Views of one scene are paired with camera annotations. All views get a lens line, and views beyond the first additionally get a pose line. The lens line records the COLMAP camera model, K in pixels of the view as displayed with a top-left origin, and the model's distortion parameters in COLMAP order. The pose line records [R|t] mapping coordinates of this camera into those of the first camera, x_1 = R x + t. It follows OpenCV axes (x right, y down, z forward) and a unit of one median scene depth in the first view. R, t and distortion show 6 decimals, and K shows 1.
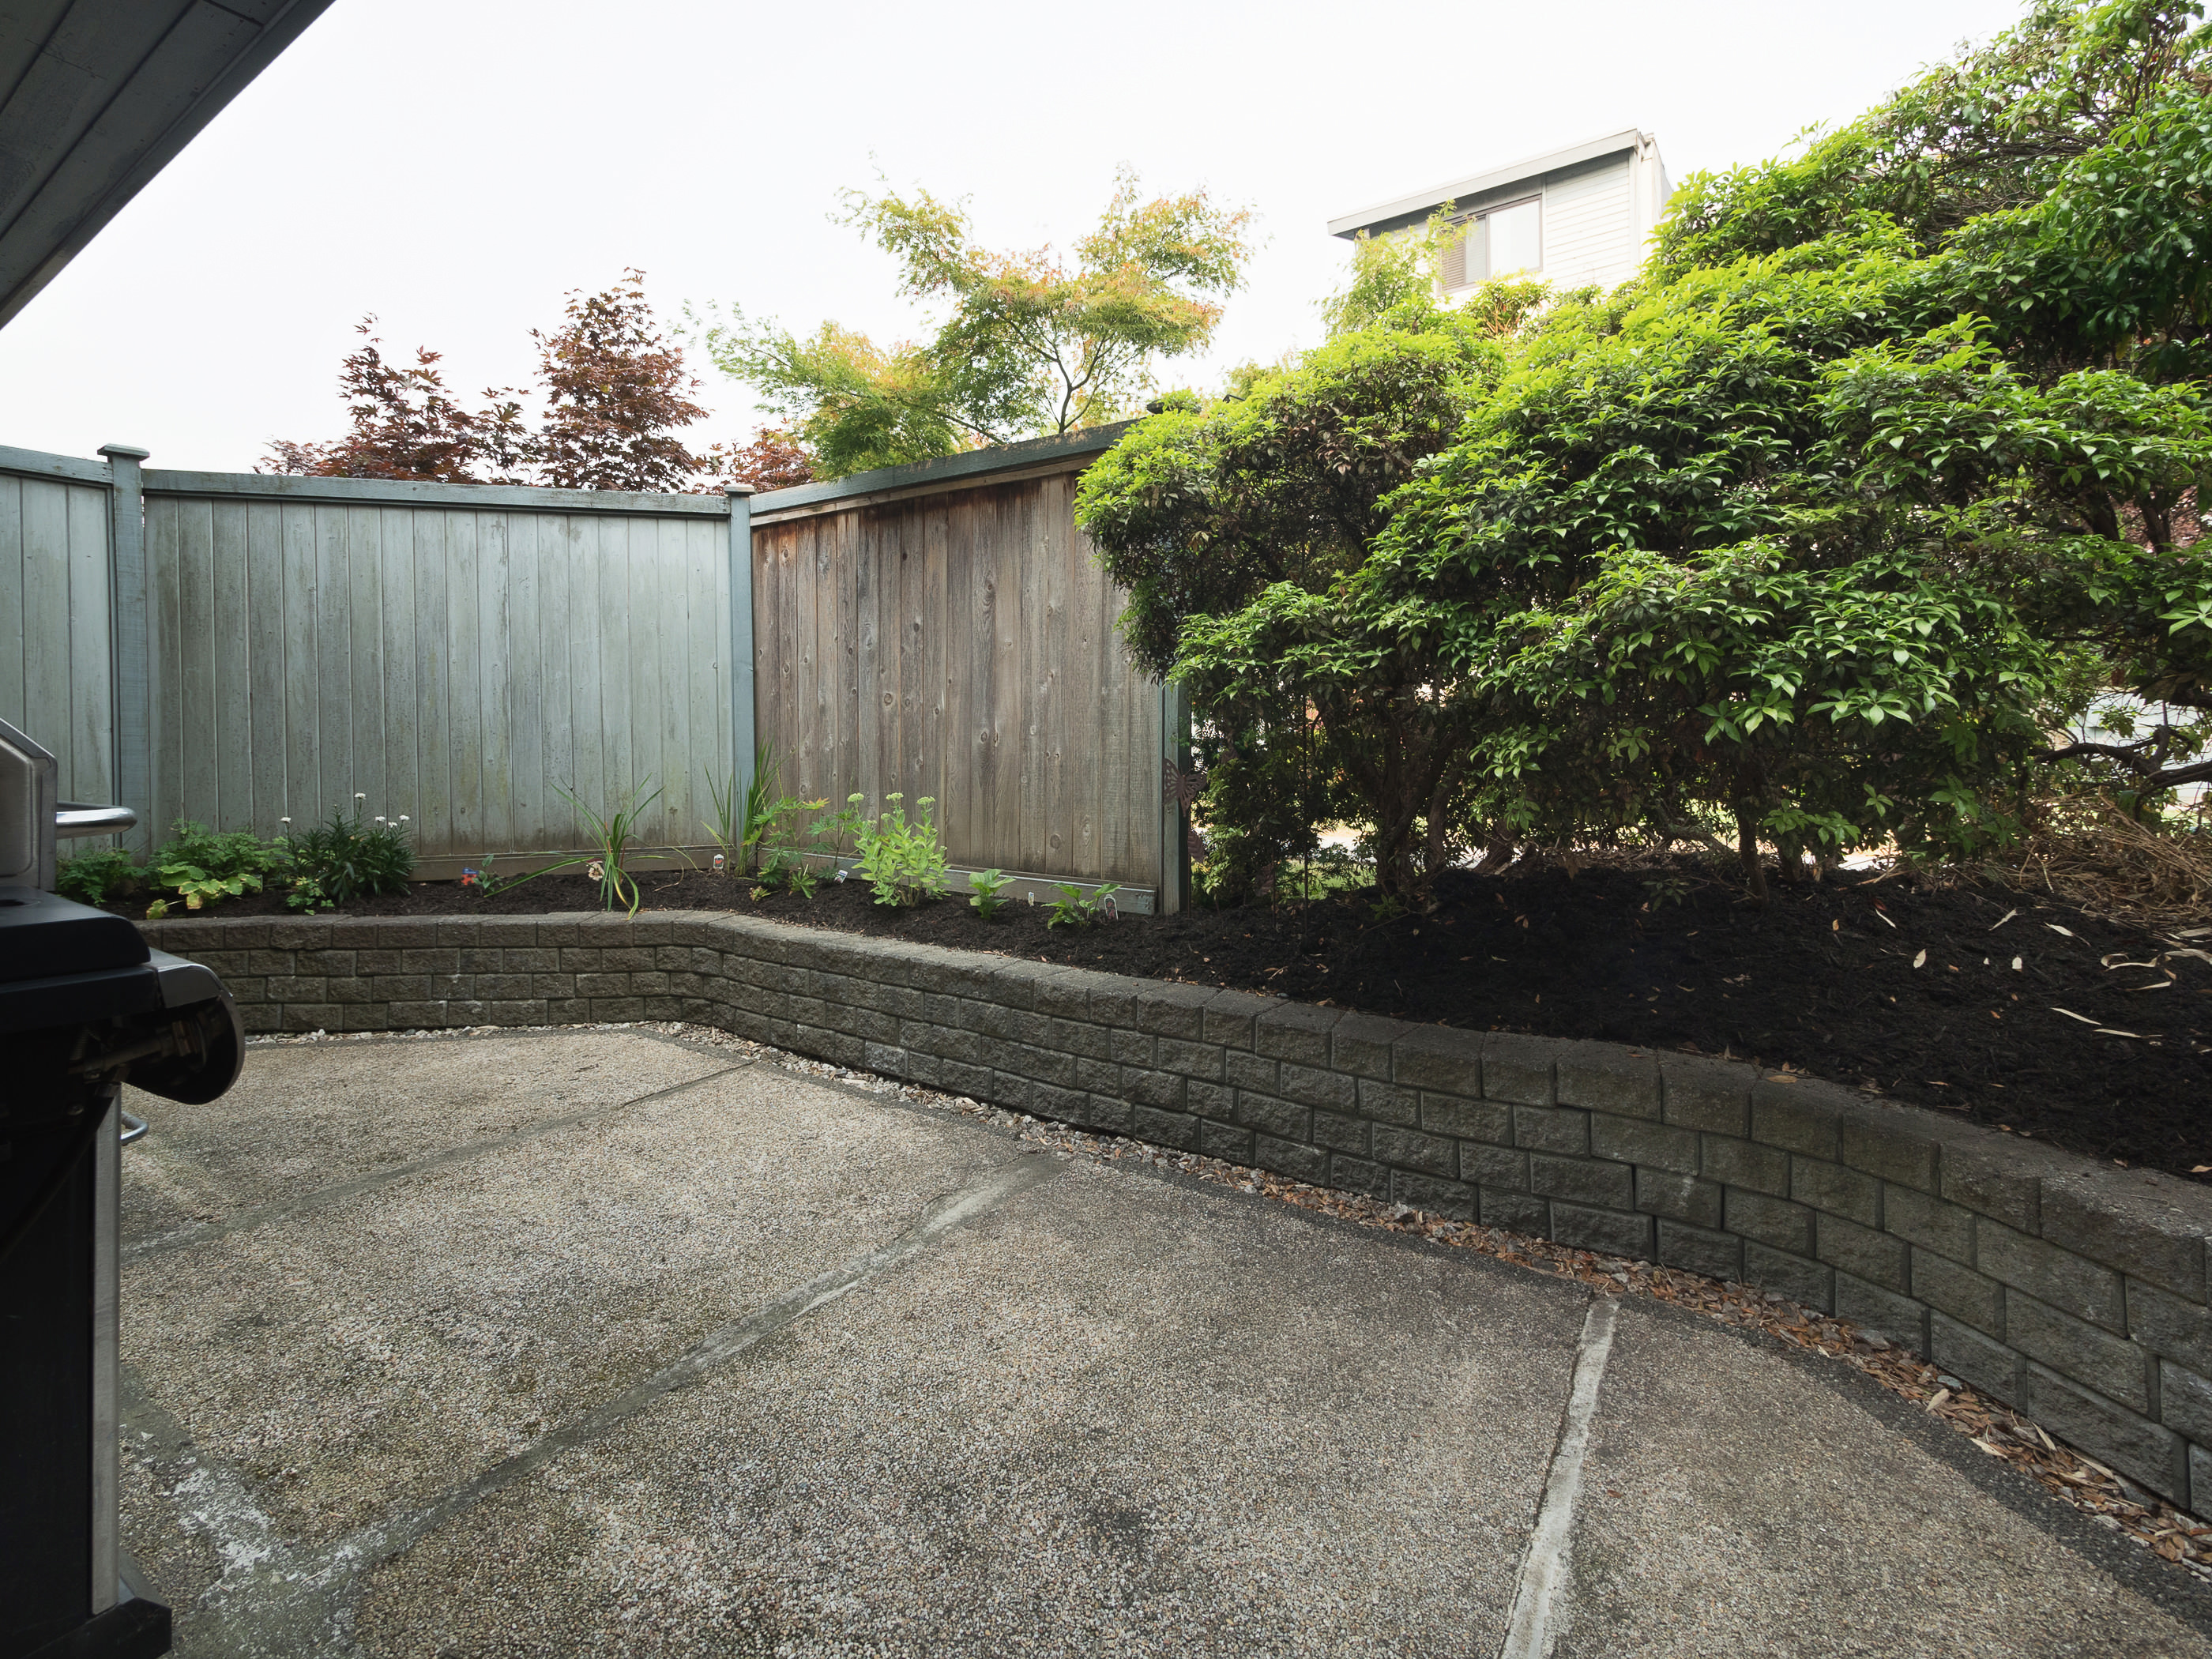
lens RADIAL K [[950.7, 0, 1086.6], [0, 950.7, 748.7], [0, 0, 1]] dist [-0.004800, 0.001580]
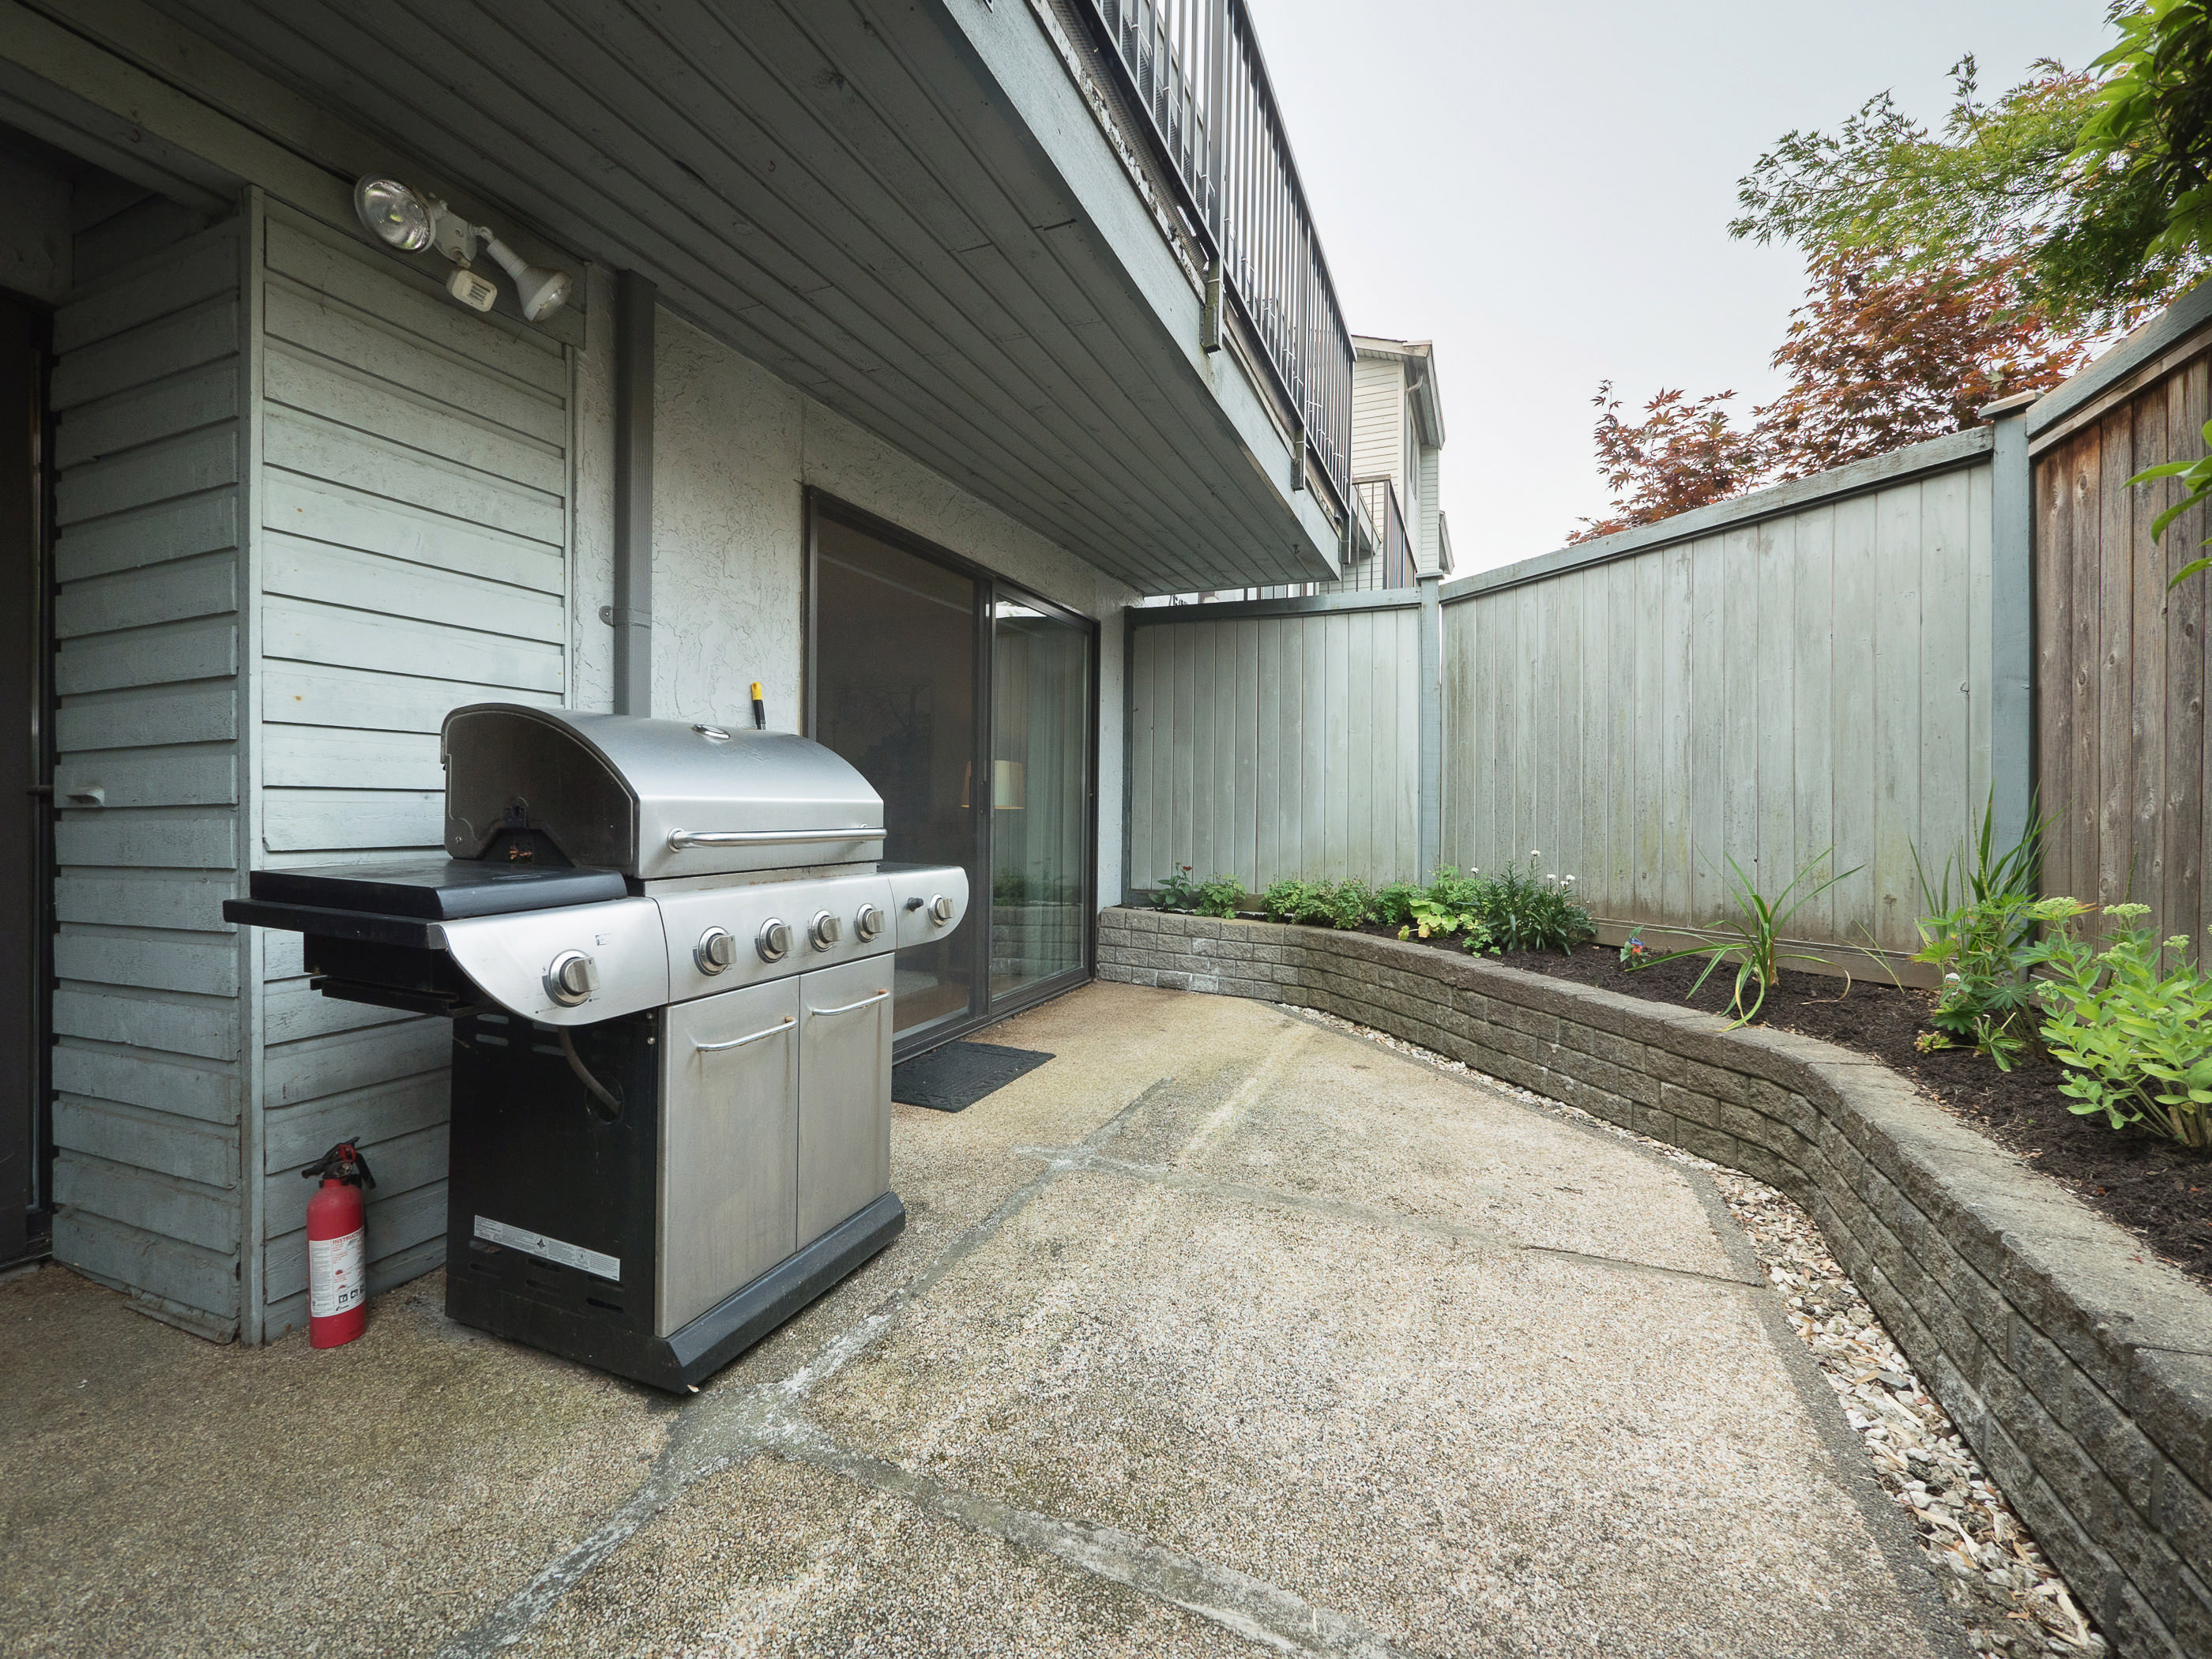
lens RADIAL K [[950.7, 0, 1143.5], [0, 950.7, 807.9], [0, 0, 1]] dist [-0.004800, 0.001580]
pose [[0.205991, 0.005855, -0.978536, 0.300811], [-0.020205, 0.999794, 0.001729, 0.014132], [0.978345, 0.019415, 0.206067, 0.678966]]
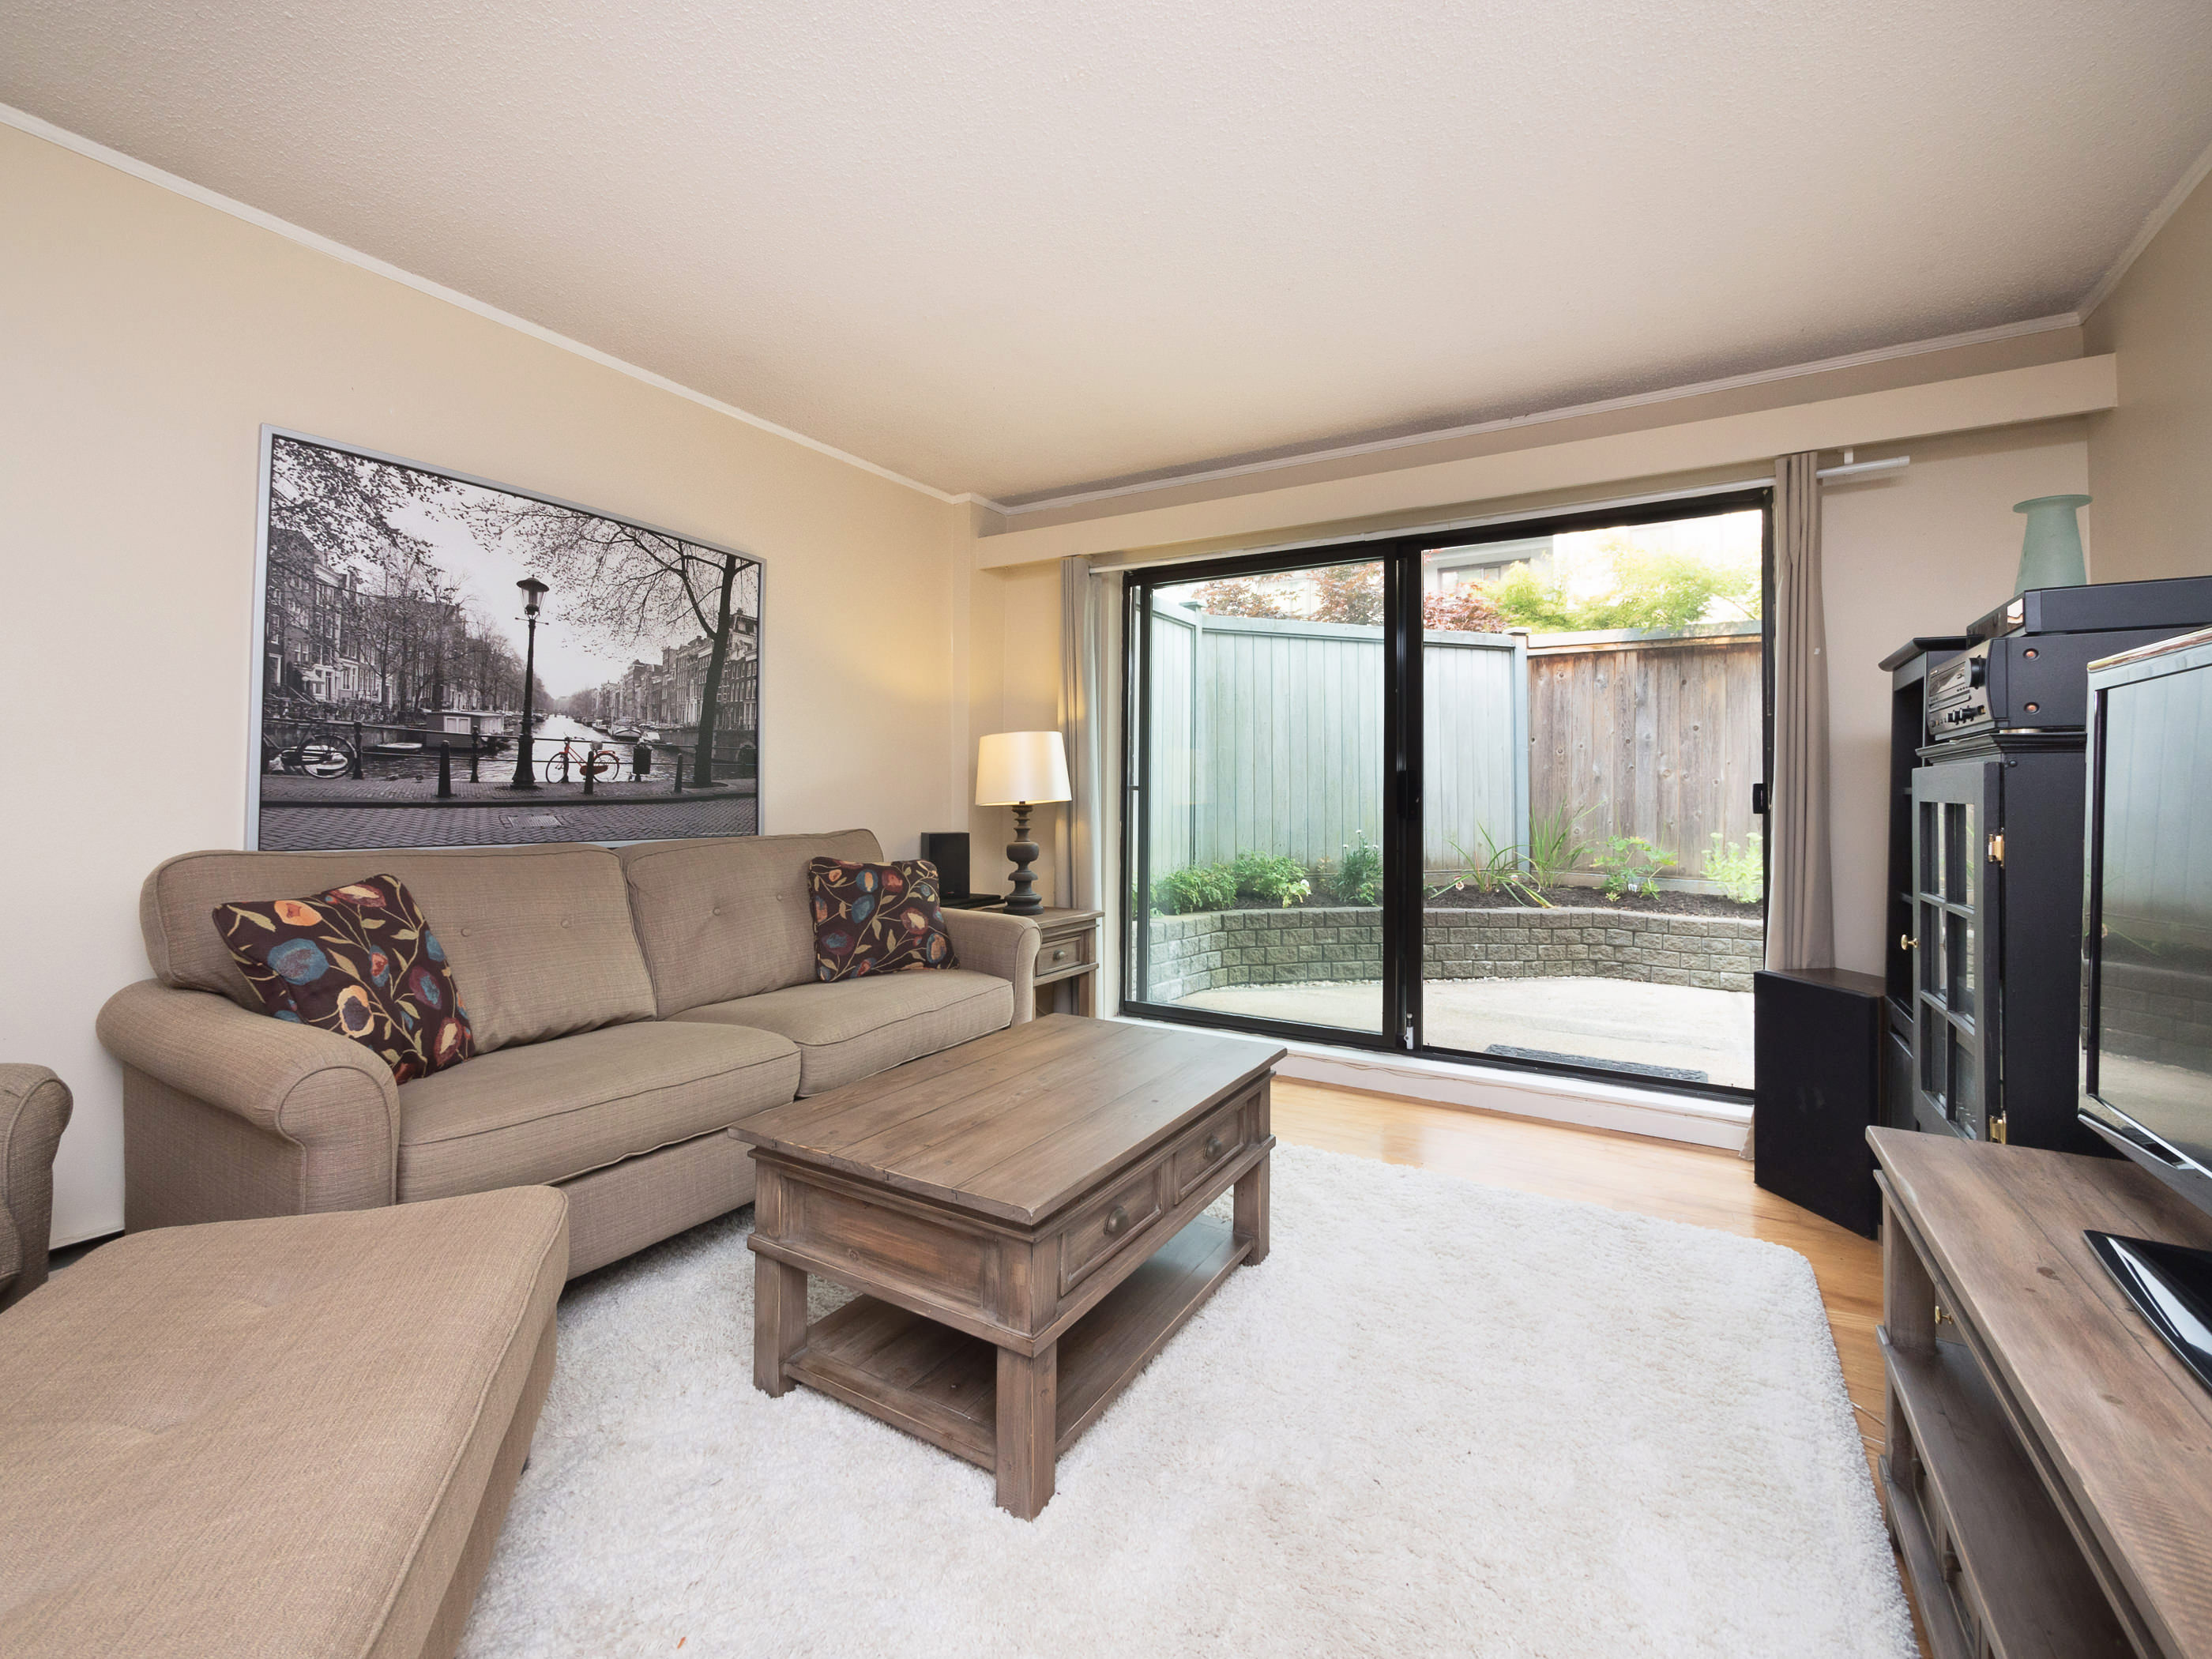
lens RADIAL K [[950.7, 0, 1084.4], [0, 950.7, 773.4], [0, 0, 1]] dist [-0.004800, 0.001580]
pose [[0.999369, 0.012738, 0.033164, -2.427382], [-0.011547, 0.999291, -0.035848, 0.028223], [-0.033598, 0.035442, 0.998807, -1.027811]]
